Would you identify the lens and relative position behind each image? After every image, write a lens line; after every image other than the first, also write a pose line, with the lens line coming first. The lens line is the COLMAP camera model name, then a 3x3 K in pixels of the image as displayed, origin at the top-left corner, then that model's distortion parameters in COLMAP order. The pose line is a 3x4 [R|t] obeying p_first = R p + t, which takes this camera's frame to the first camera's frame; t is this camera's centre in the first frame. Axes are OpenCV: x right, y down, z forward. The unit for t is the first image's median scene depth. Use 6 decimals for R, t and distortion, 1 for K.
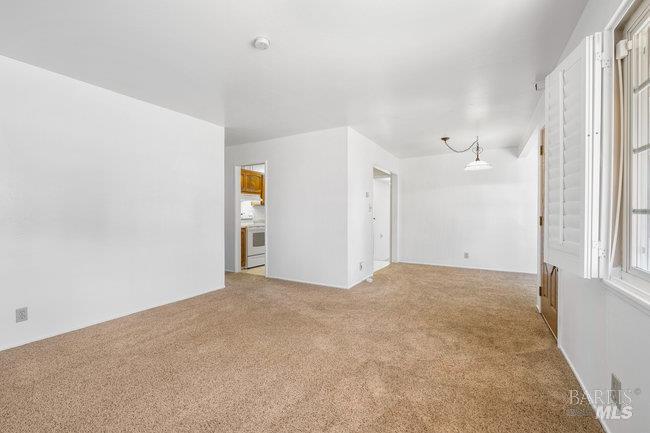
lens RADIAL K [[283.6, 0, 320.3], [0, 283.6, 216.2], [0, 0, 1]] dist [-0.007853, -0.000219]
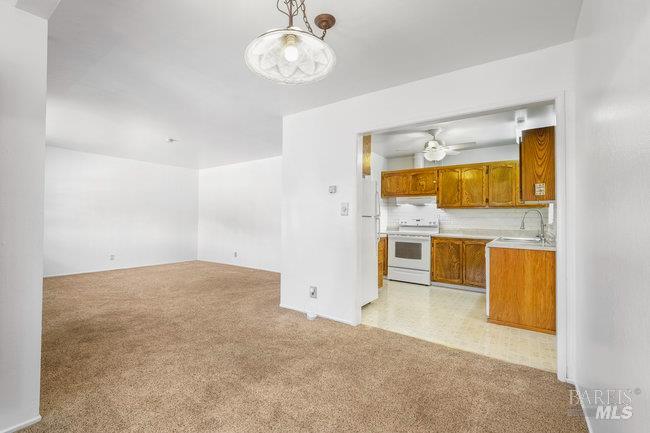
lens RADIAL K [[283.6, 0, 321.2], [0, 283.6, 213.6], [0, 0, 1]] dist [-0.007853, -0.000219]
pose [[-0.082103, -0.018599, -0.996450, 1.034435], [-0.025452, 0.999539, -0.016560, -0.010721], [0.996299, 0.024002, -0.082538, 1.316833]]
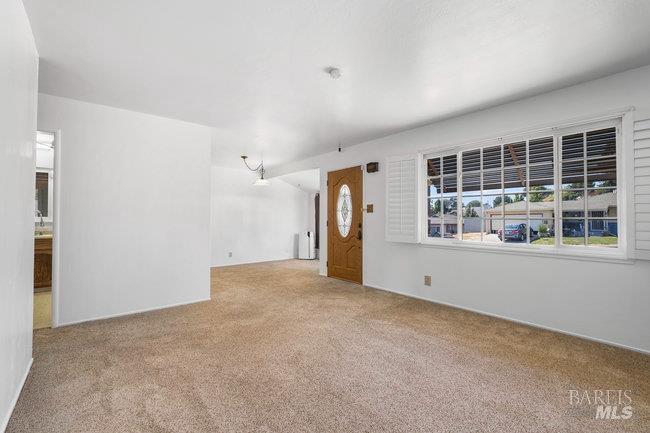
lens RADIAL K [[283.6, 0, 320.1], [0, 283.6, 215.4], [0, 0, 1]] dist [-0.007853, -0.000219]
pose [[0.350330, 0.009076, 0.936582, -0.717830], [0.014090, 0.999789, -0.014959, -0.002885], [-0.936520, 0.018437, 0.350128, 0.356694]]
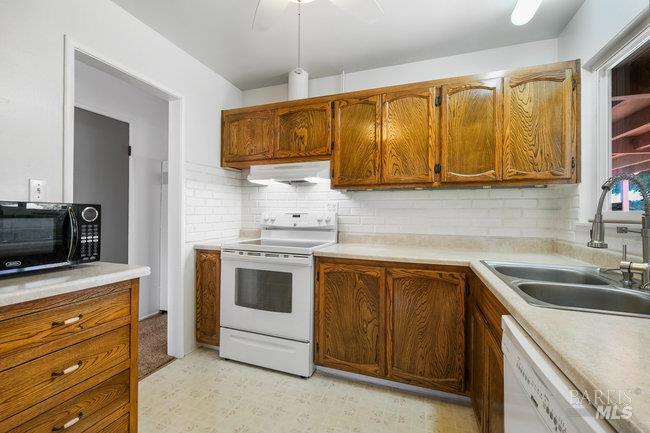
lens RADIAL K [[283.6, 0, 320.6], [0, 283.6, 213.3], [0, 0, 1]] dist [-0.007853, -0.000219]
pose [[0.195426, -0.001569, -0.980717, 0.221213], [-0.020980, 0.999763, -0.005780, -0.016274], [0.980494, 0.021705, 0.195347, 1.619196]]
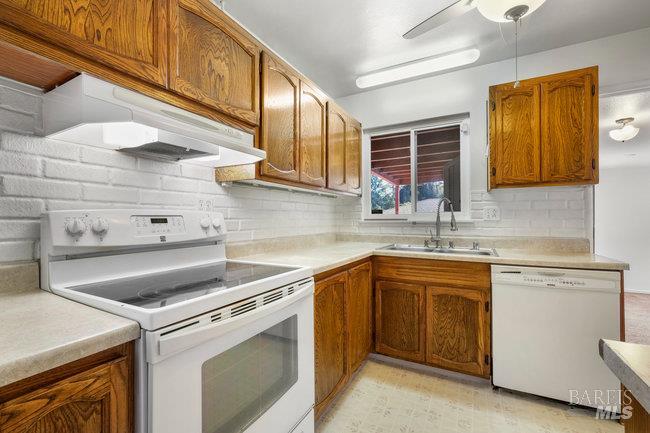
lens RADIAL K [[283.6, 0, 320.9], [0, 283.6, 216.0], [0, 0, 1]] dist [-0.007853, -0.000219]
pose [[0.998872, 0.002878, 0.047406, -0.296224], [-0.001957, 0.999809, -0.019466, -0.011601], [-0.047453, 0.019351, 0.998686, 1.350292]]
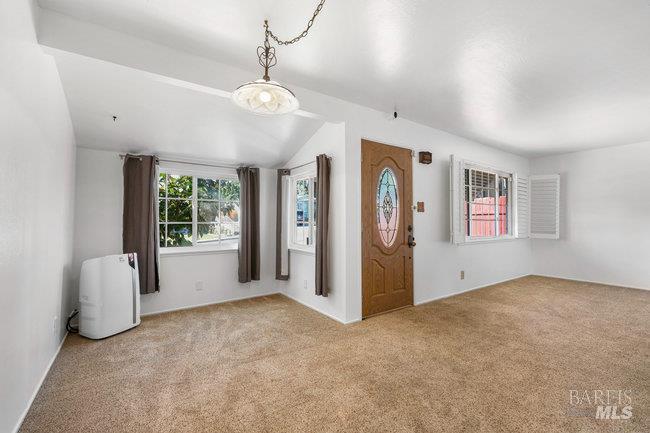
lens RADIAL K [[283.6, 0, 325.4], [0, 283.6, 215.0], [0, 0, 1]] dist [-0.007853, -0.000219]
pose [[-0.911686, 0.011326, 0.410731, 0.405607], [0.006950, 0.999902, -0.012145, -0.010136], [-0.410828, -0.008218, -0.911676, 1.631585]]
